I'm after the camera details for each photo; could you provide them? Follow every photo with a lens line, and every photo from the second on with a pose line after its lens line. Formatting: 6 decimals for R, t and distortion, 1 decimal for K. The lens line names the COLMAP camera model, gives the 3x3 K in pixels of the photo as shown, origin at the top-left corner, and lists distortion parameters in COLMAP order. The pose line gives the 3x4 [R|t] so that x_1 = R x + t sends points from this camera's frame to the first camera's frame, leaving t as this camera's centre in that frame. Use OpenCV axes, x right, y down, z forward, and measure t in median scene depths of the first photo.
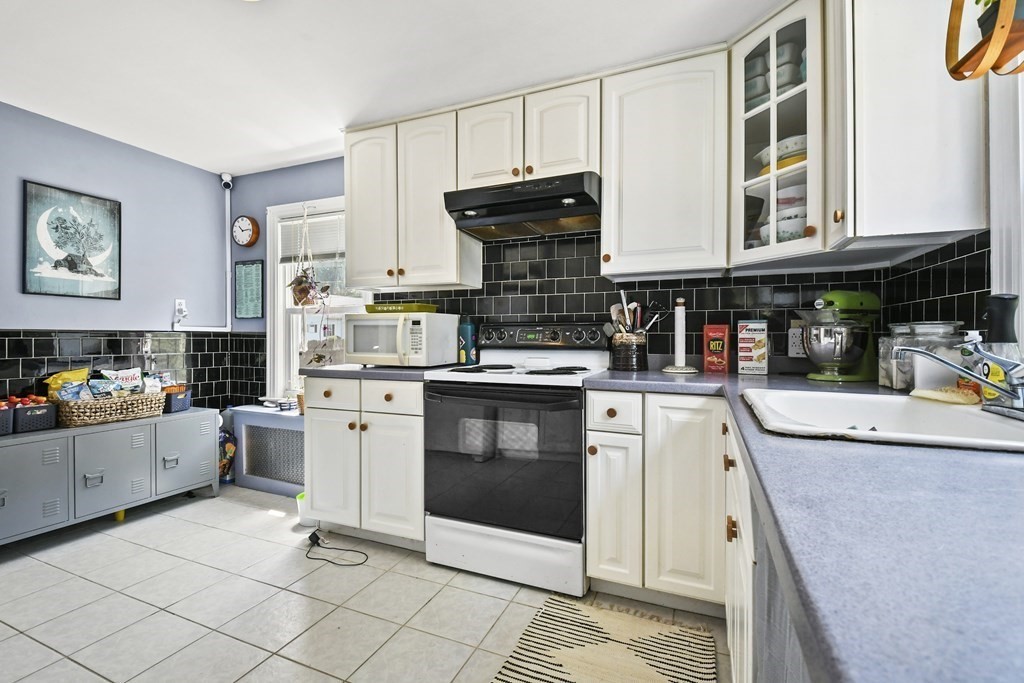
lens RADIAL K [[464.0, 0, 504.9], [0, 464.0, 340.9], [0, 0, 1]] dist [0.018169, -0.013565]
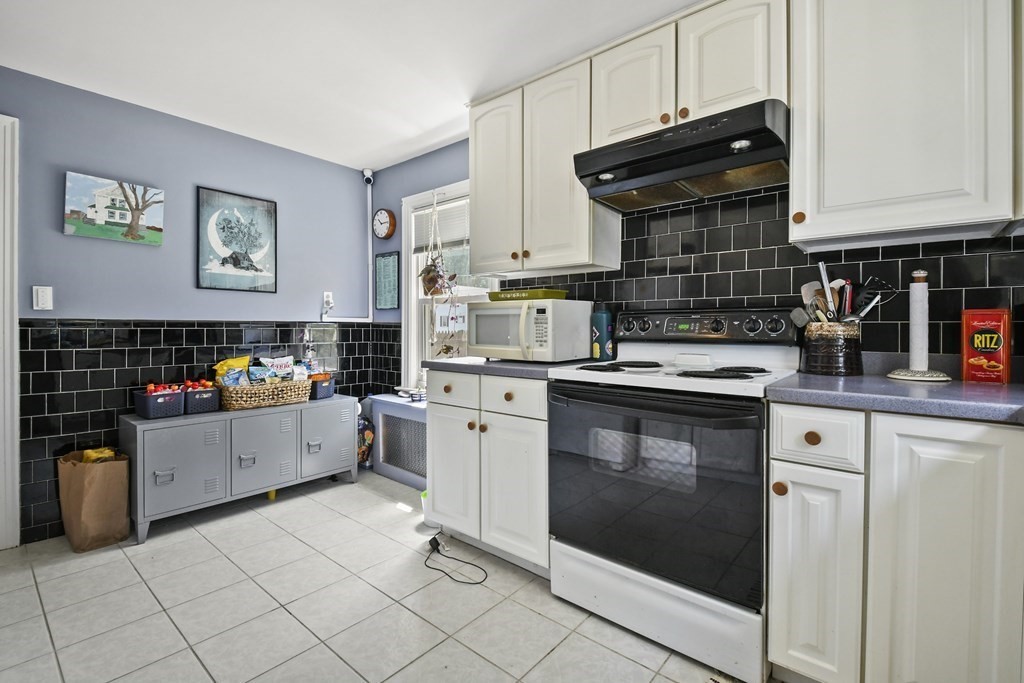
lens RADIAL K [[464.0, 0, 506.1], [0, 464.0, 332.5], [0, 0, 1]] dist [0.018169, -0.013565]
pose [[0.956339, 0.003715, -0.292235, -0.001764], [-0.003068, 0.999992, 0.002670, -0.001274], [0.292242, -0.001656, 0.956343, 0.154387]]
